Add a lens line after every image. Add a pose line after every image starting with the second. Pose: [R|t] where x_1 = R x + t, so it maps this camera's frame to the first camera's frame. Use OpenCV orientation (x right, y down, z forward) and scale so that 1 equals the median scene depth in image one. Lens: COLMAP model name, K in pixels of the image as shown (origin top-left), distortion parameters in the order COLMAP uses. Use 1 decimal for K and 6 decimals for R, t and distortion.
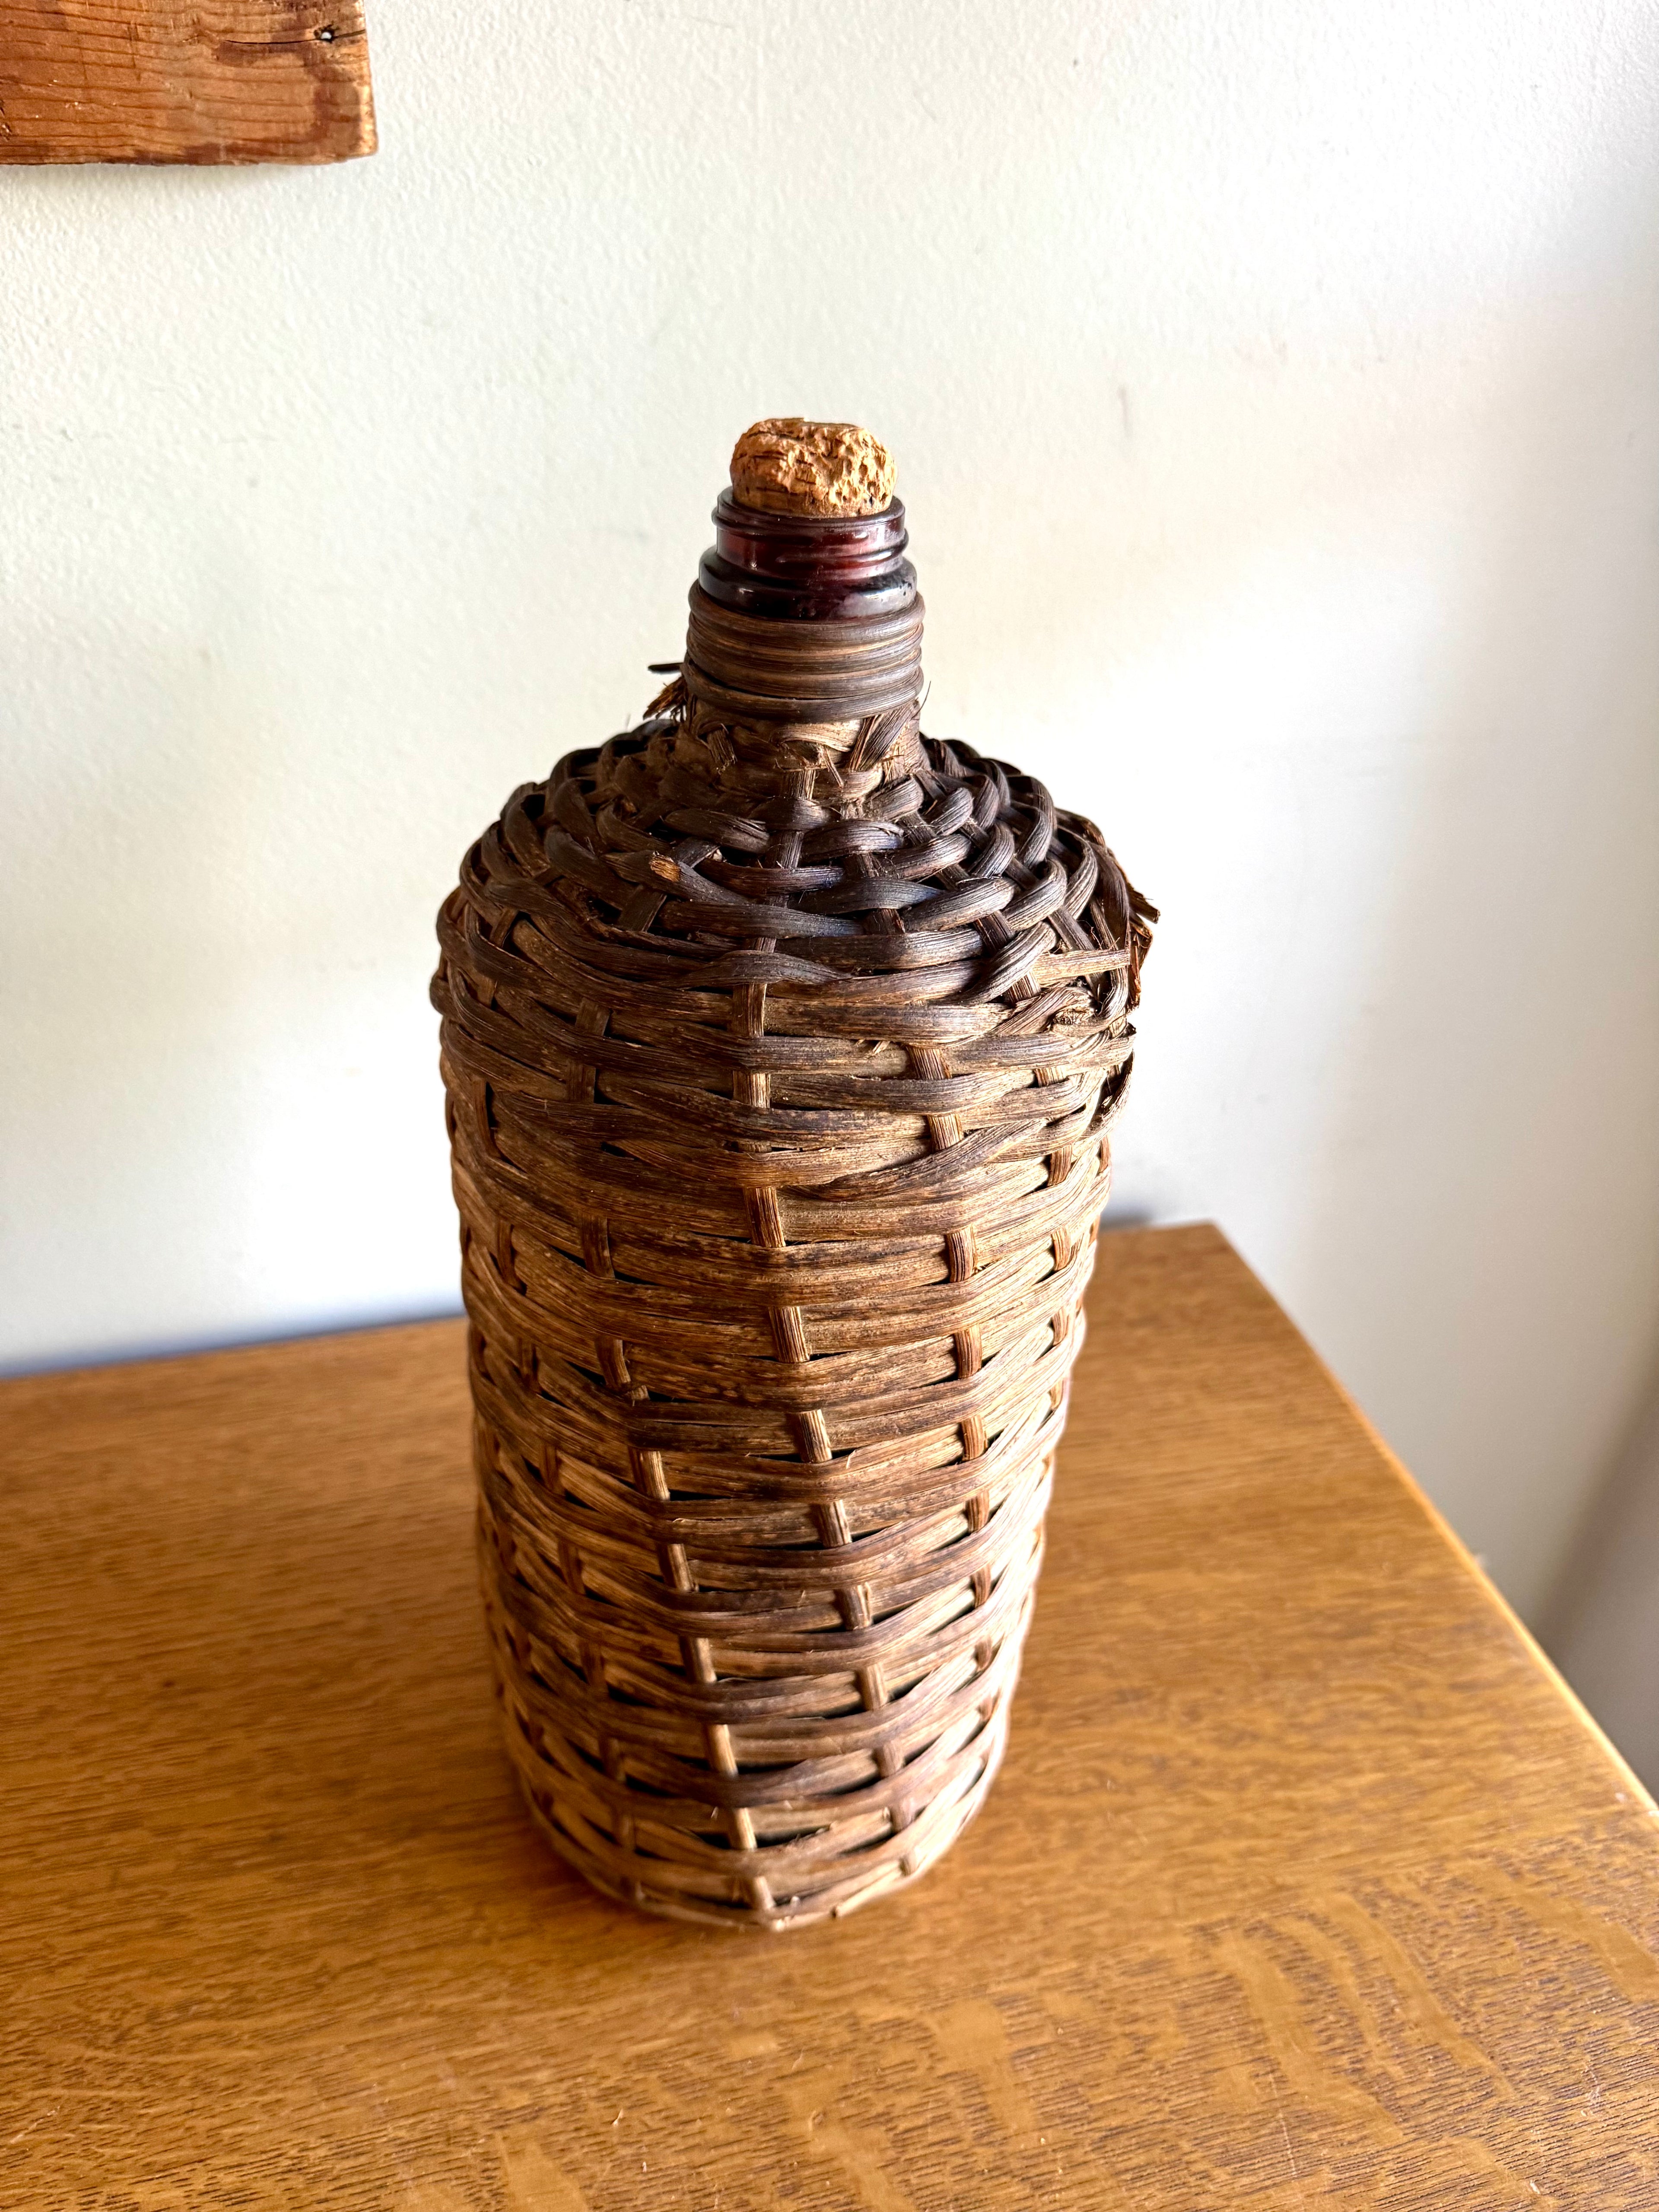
lens RADIAL K [[1593.6, 0, 833.1], [0, 1593.6, 1102.4], [0, 0, 1]] dist [-0.037369, 0.010842]
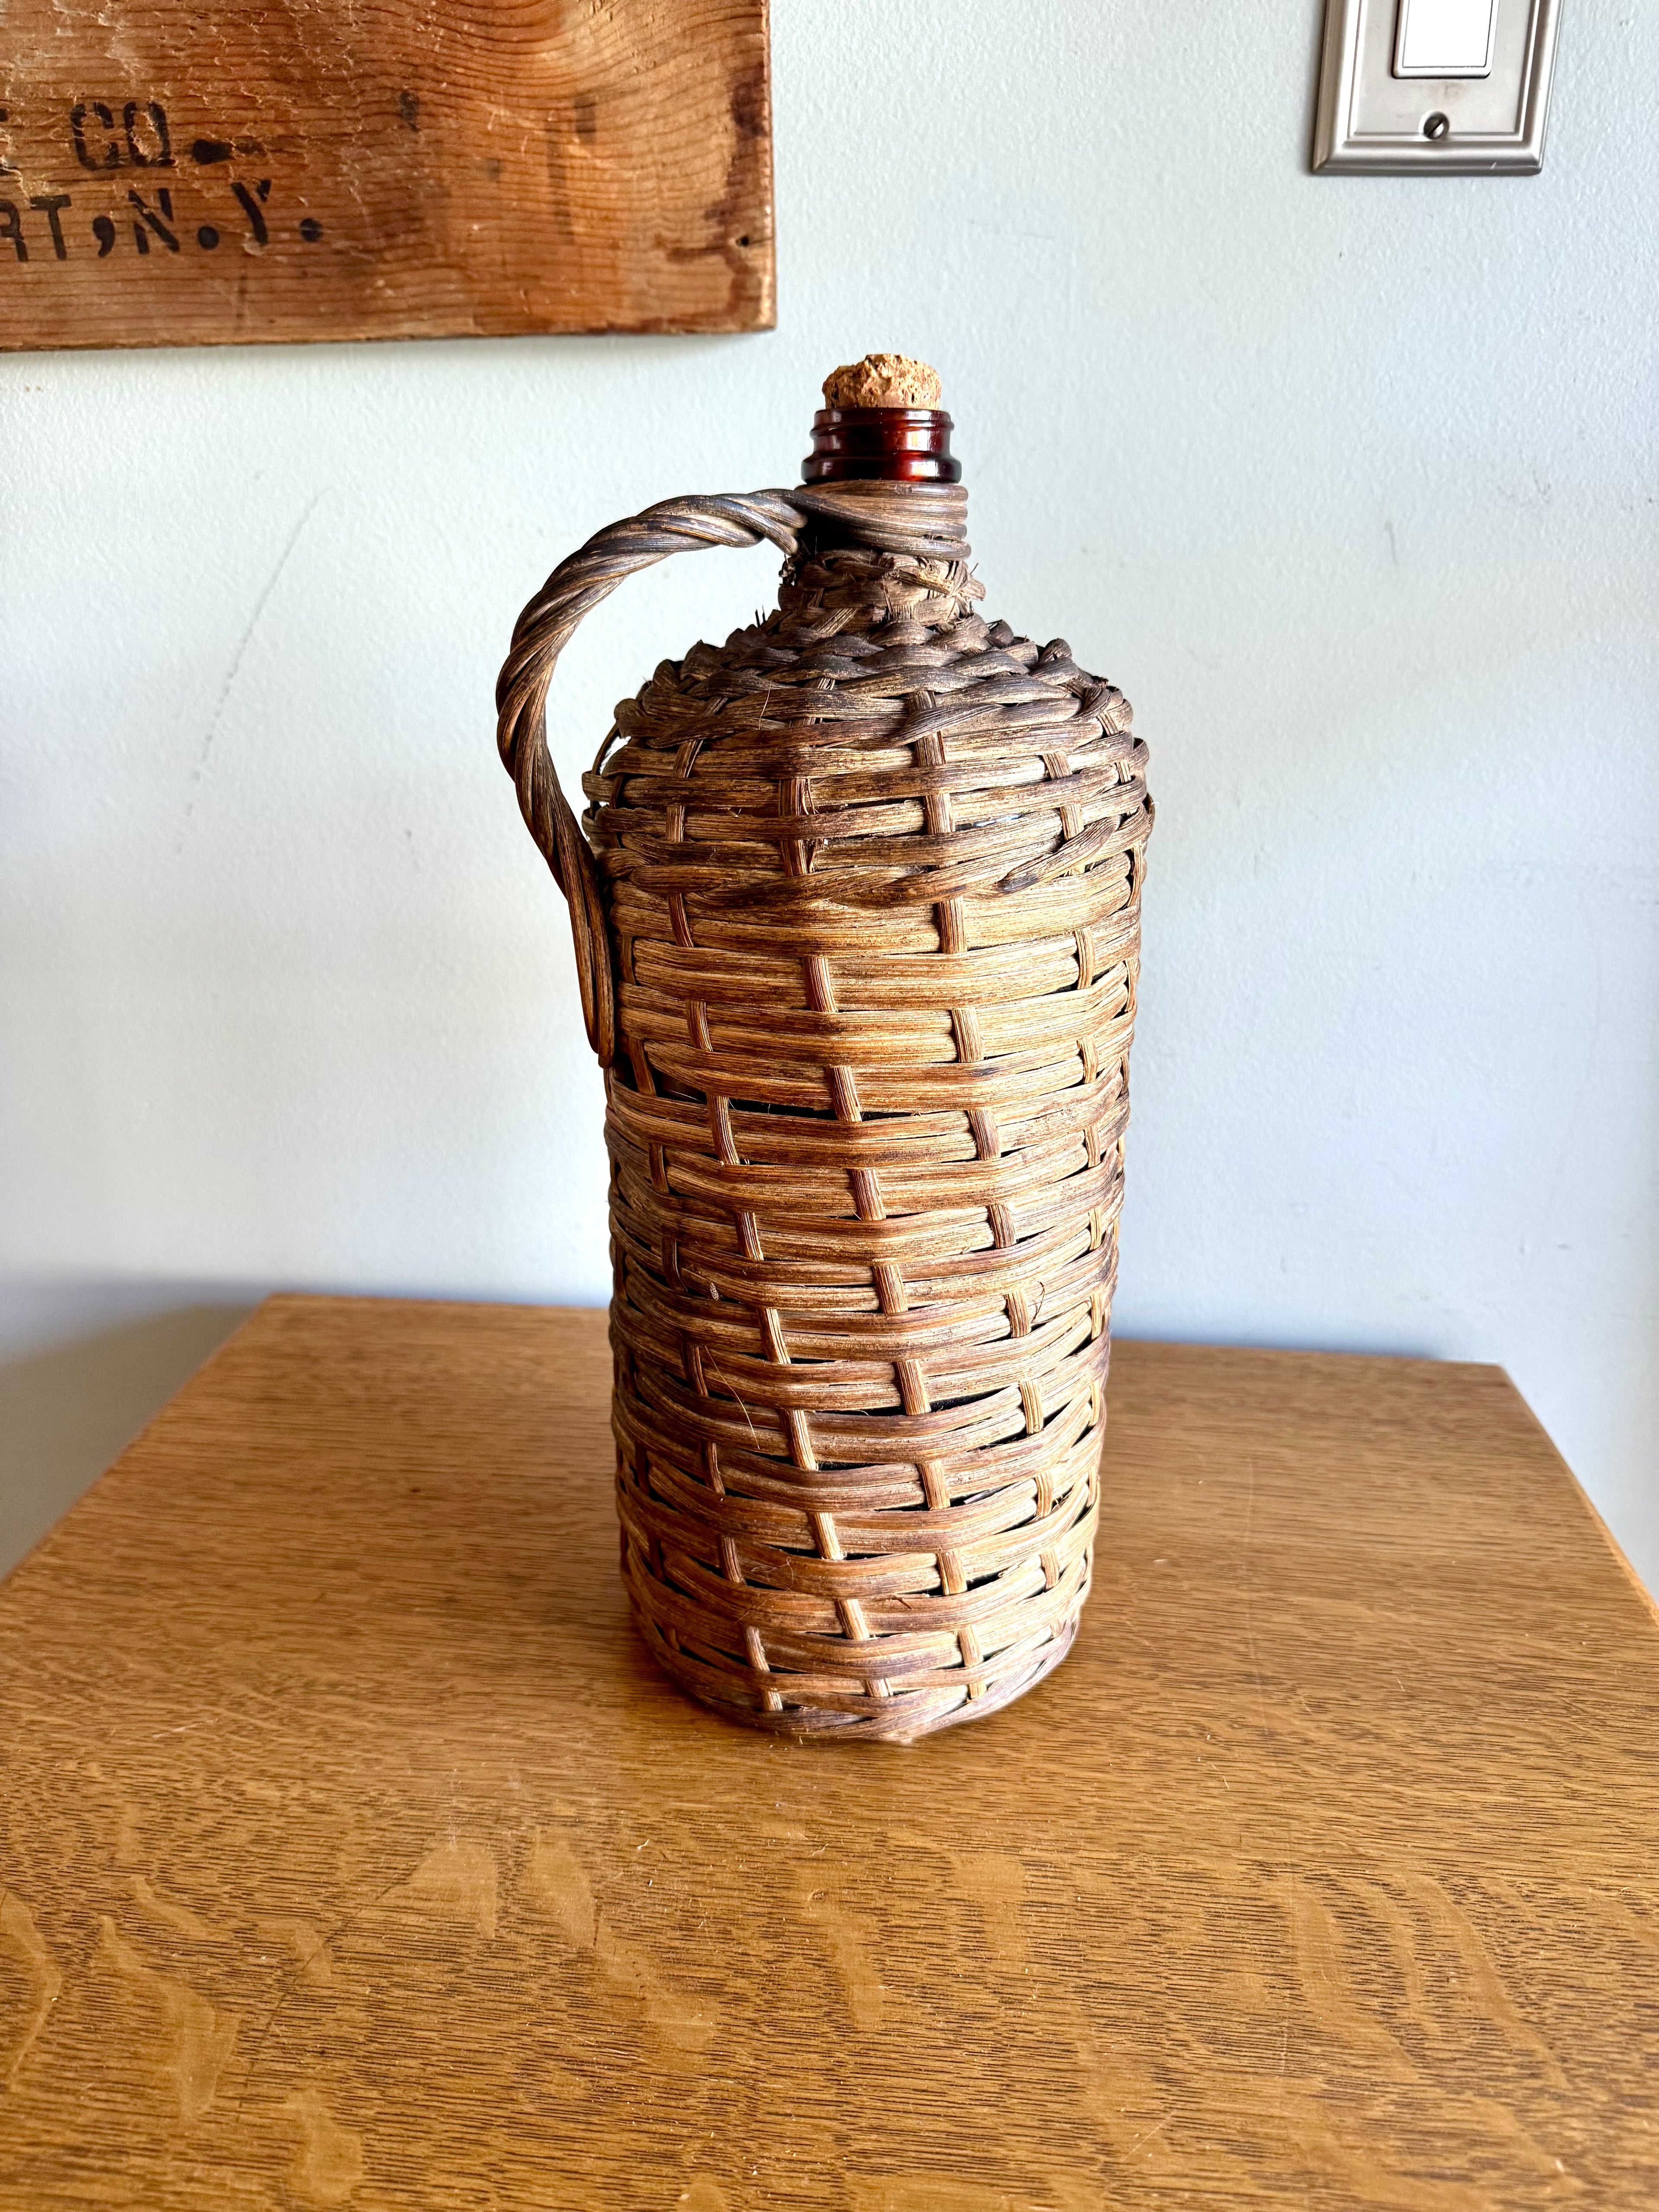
lens RADIAL K [[1581.1, 0, 841.7], [0, 1581.1, 1110.5], [0, 0, 1]] dist [-0.022740, 0.004640]
pose [[0.943077, 0.089882, -0.320198, 0.270944], [-0.164553, 0.962786, -0.214396, 0.345164], [0.289011, 0.254882, 0.922772, -0.077378]]
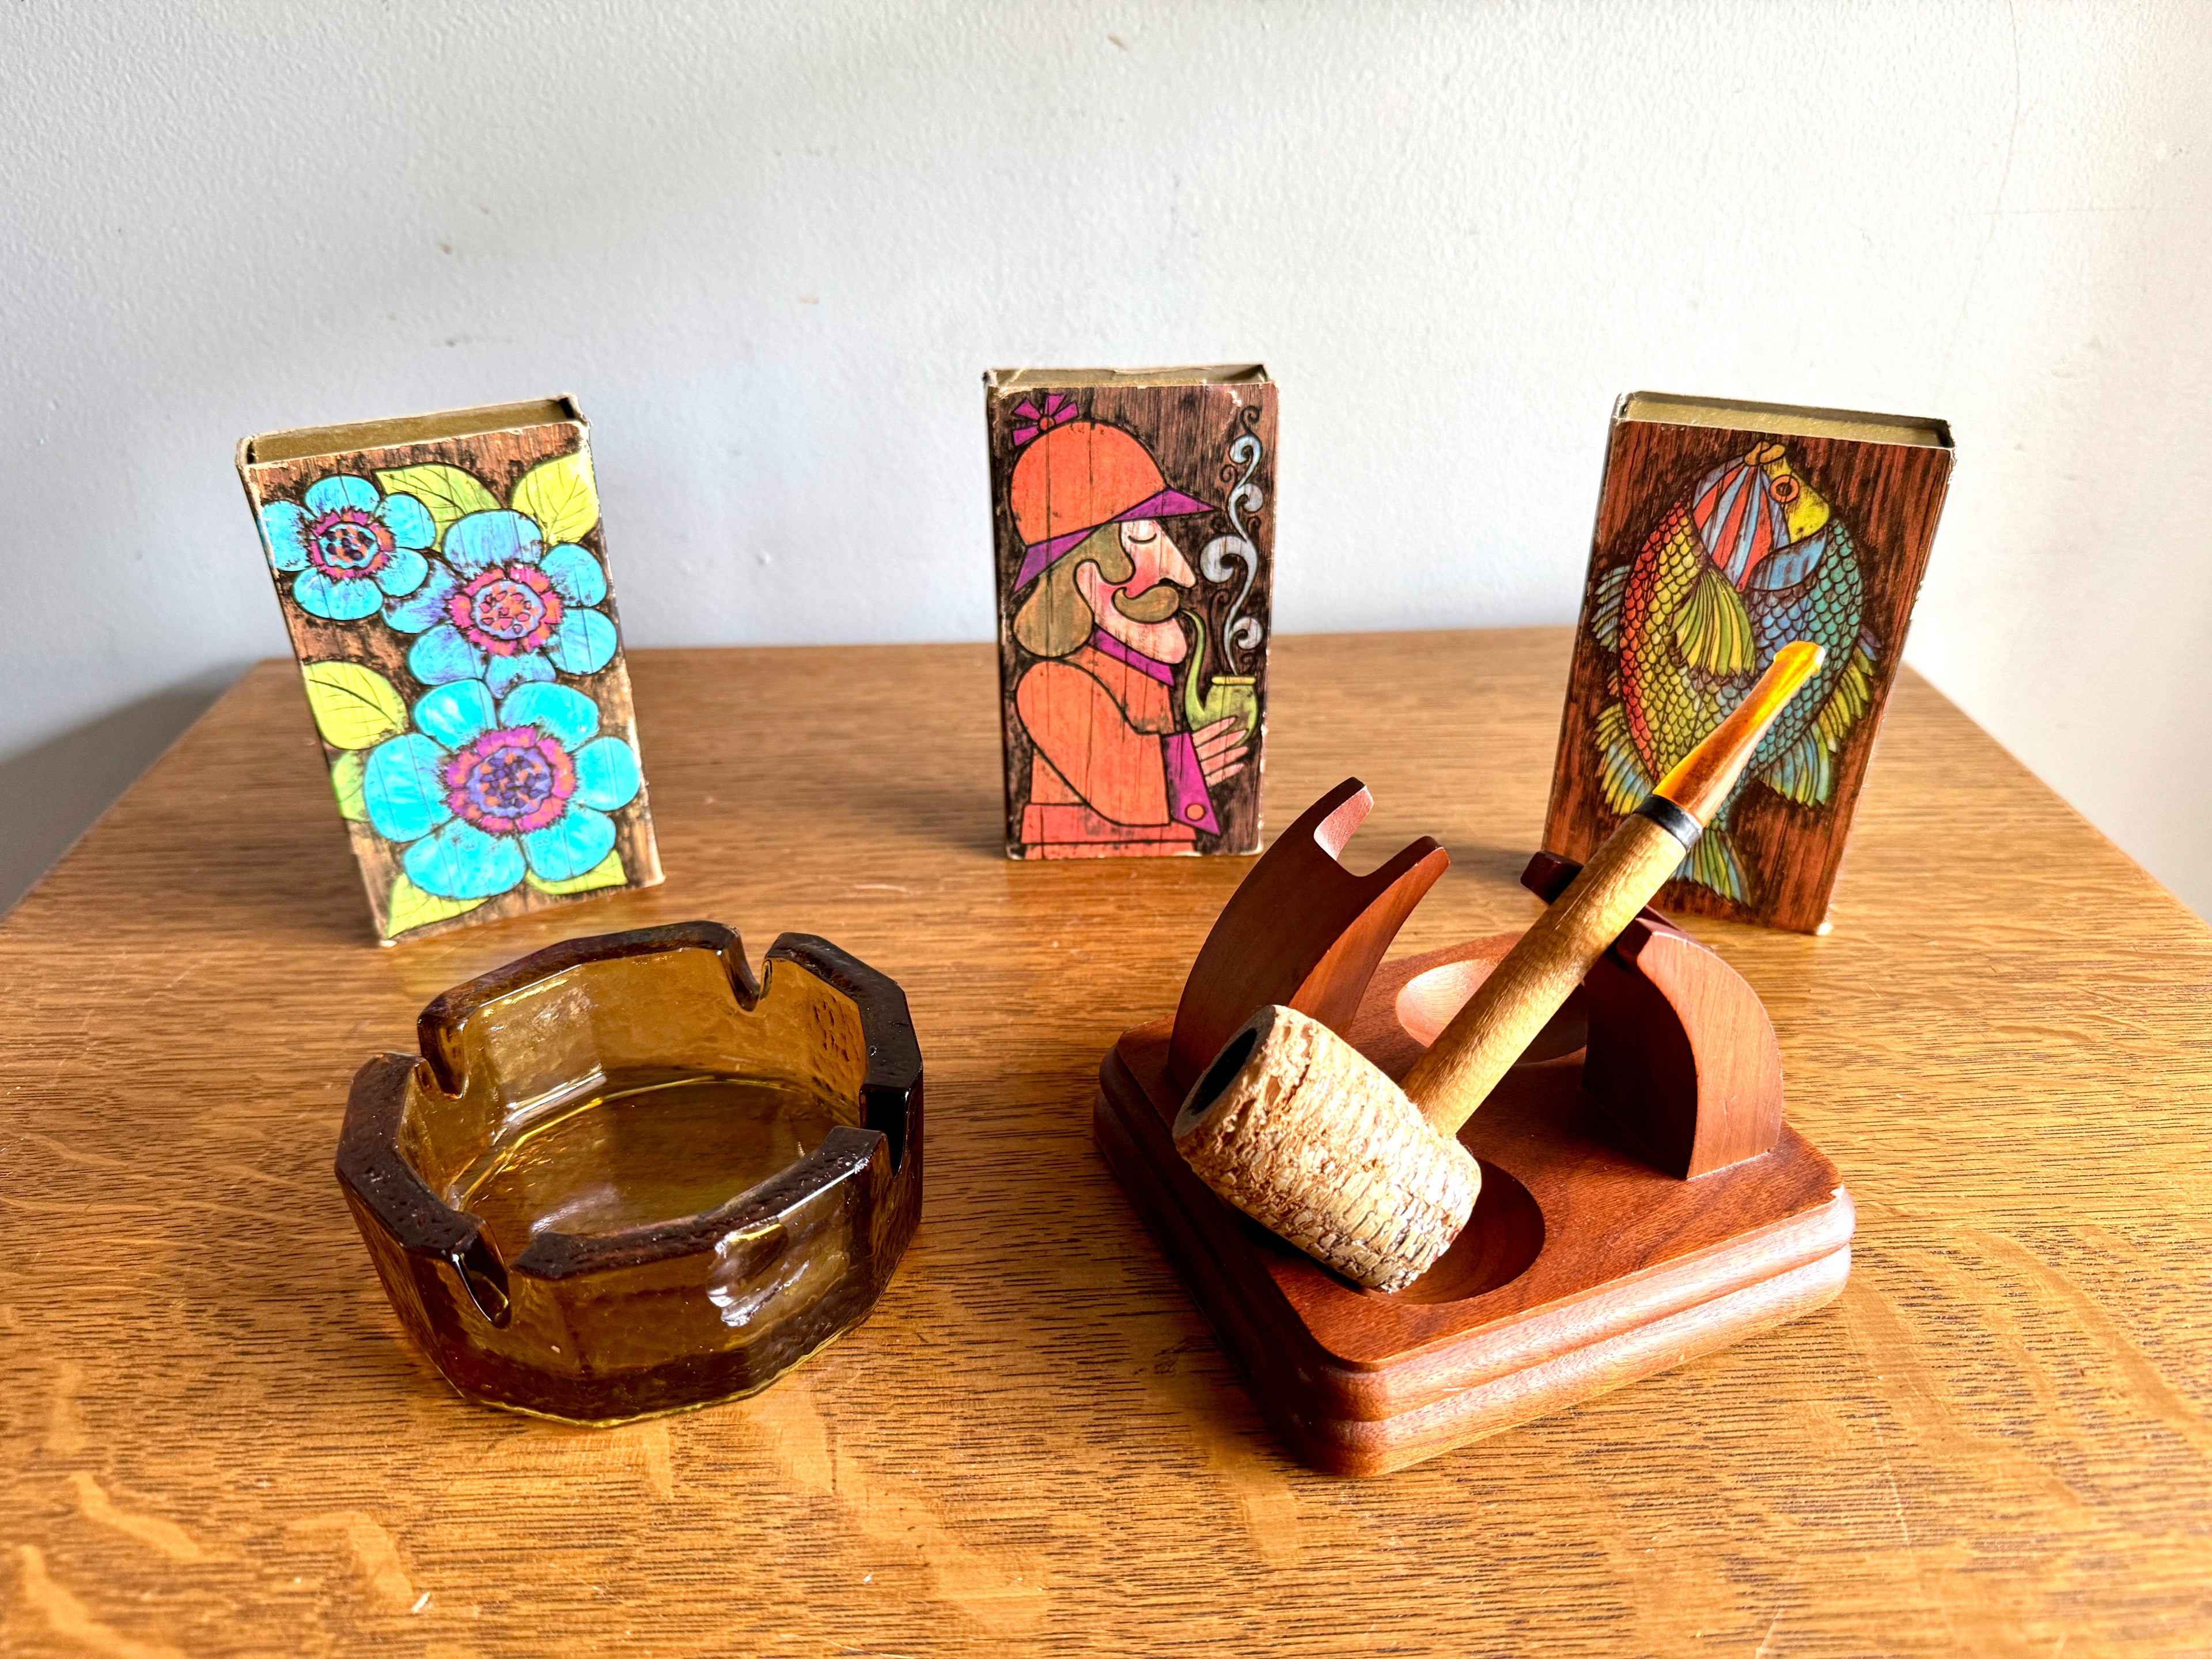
lens RADIAL K [[1593.6, 0, 1116.5], [0, 1593.6, 862.1], [0, 0, 1]] dist [-0.037369, 0.010842]
pose [[0.976947, 0.064009, -0.203660, 0.090376], [-0.070163, 0.997267, -0.023135, 0.415833], [0.201623, 0.036891, 0.978768, 0.291861]]
